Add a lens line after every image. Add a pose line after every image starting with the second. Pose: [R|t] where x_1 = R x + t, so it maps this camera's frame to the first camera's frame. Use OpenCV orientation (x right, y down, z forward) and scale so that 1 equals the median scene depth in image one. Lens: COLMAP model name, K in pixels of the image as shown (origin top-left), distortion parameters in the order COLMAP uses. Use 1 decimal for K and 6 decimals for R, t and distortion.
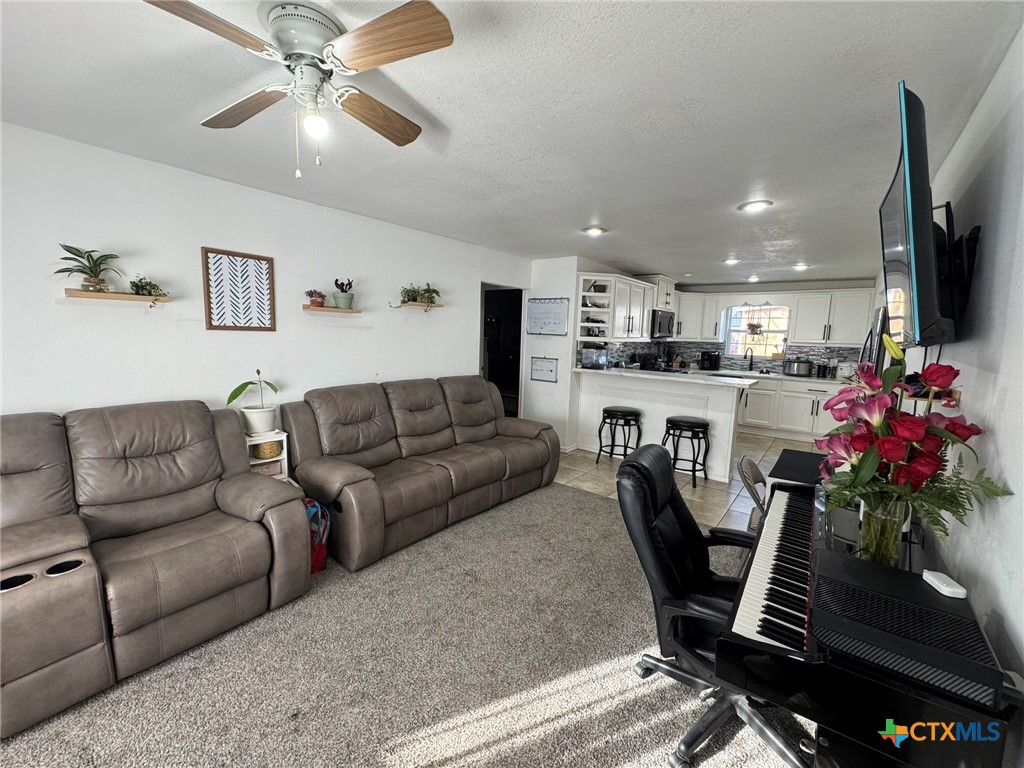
lens RADIAL K [[405.4, 0, 510.3], [0, 405.4, 385.3], [0, 0, 1]] dist [-0.003404, 0.001219]
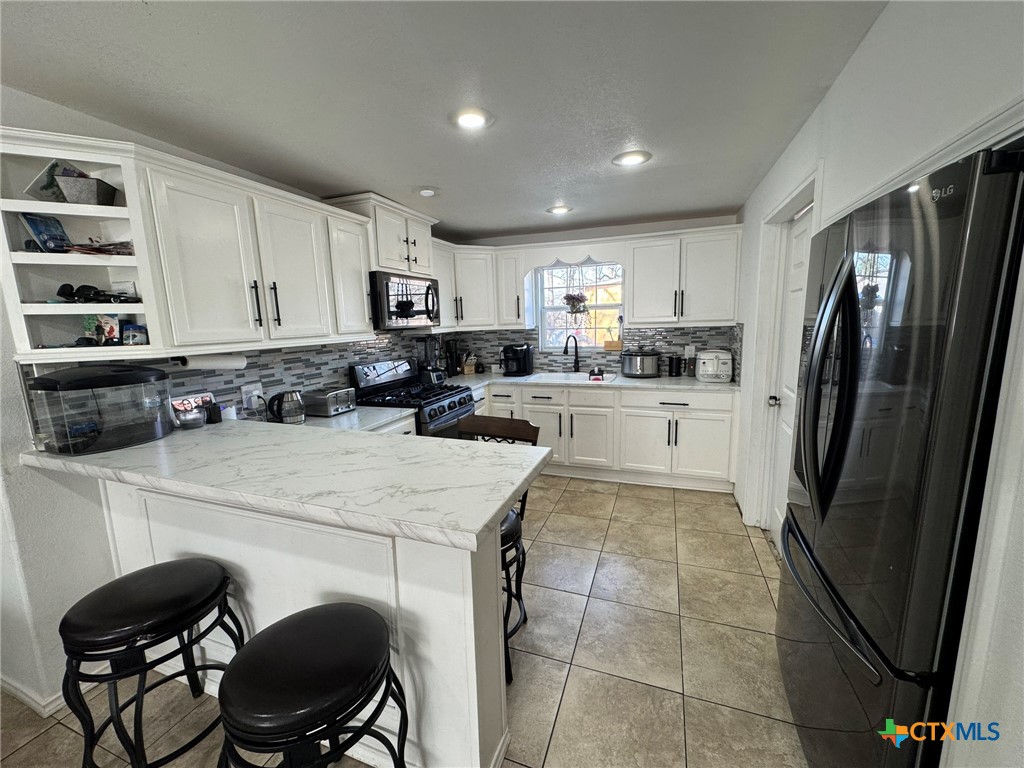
lens RADIAL K [[405.4, 0, 511.9], [0, 405.4, 385.3], [0, 0, 1]] dist [-0.003404, 0.001219]
pose [[0.947205, -0.104124, 0.303251, 0.334401], [0.094592, 0.994453, 0.045996, -0.057986], [-0.306358, -0.014883, 0.951800, 0.475618]]
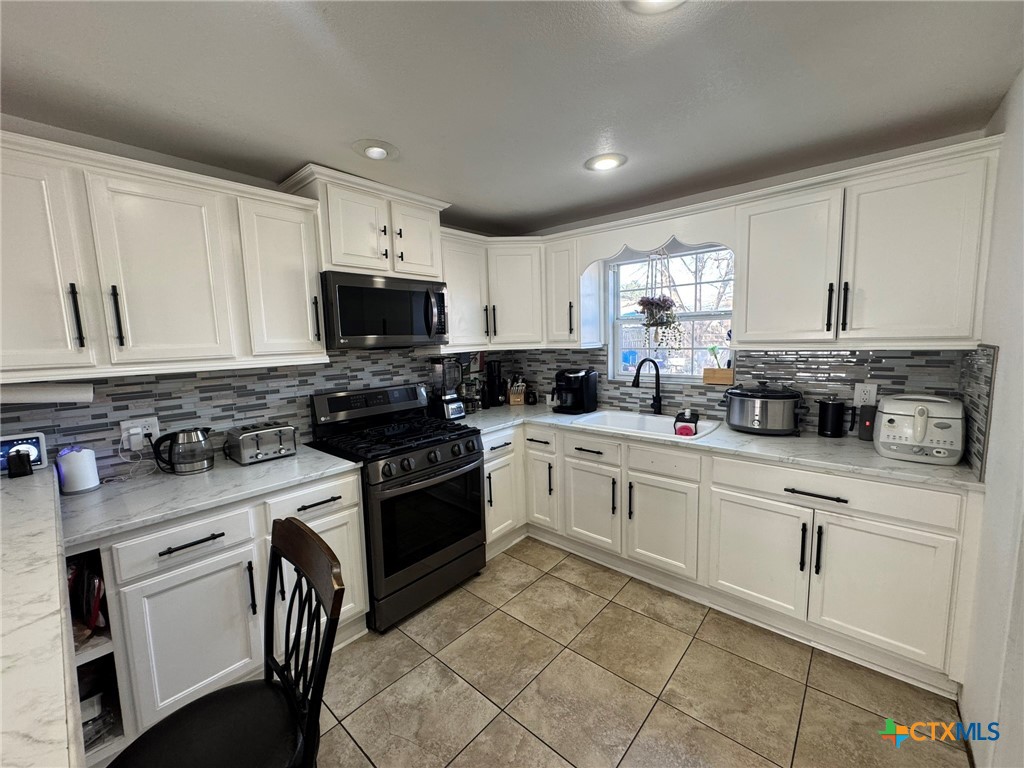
lens RADIAL K [[405.4, 0, 511.7], [0, 405.4, 384.9], [0, 0, 1]] dist [-0.003404, 0.001219]
pose [[0.997668, -0.047542, -0.048980, 0.504851], [0.047004, 0.998822, -0.012080, -0.072845], [0.049497, 0.009749, 0.998727, 0.626836]]
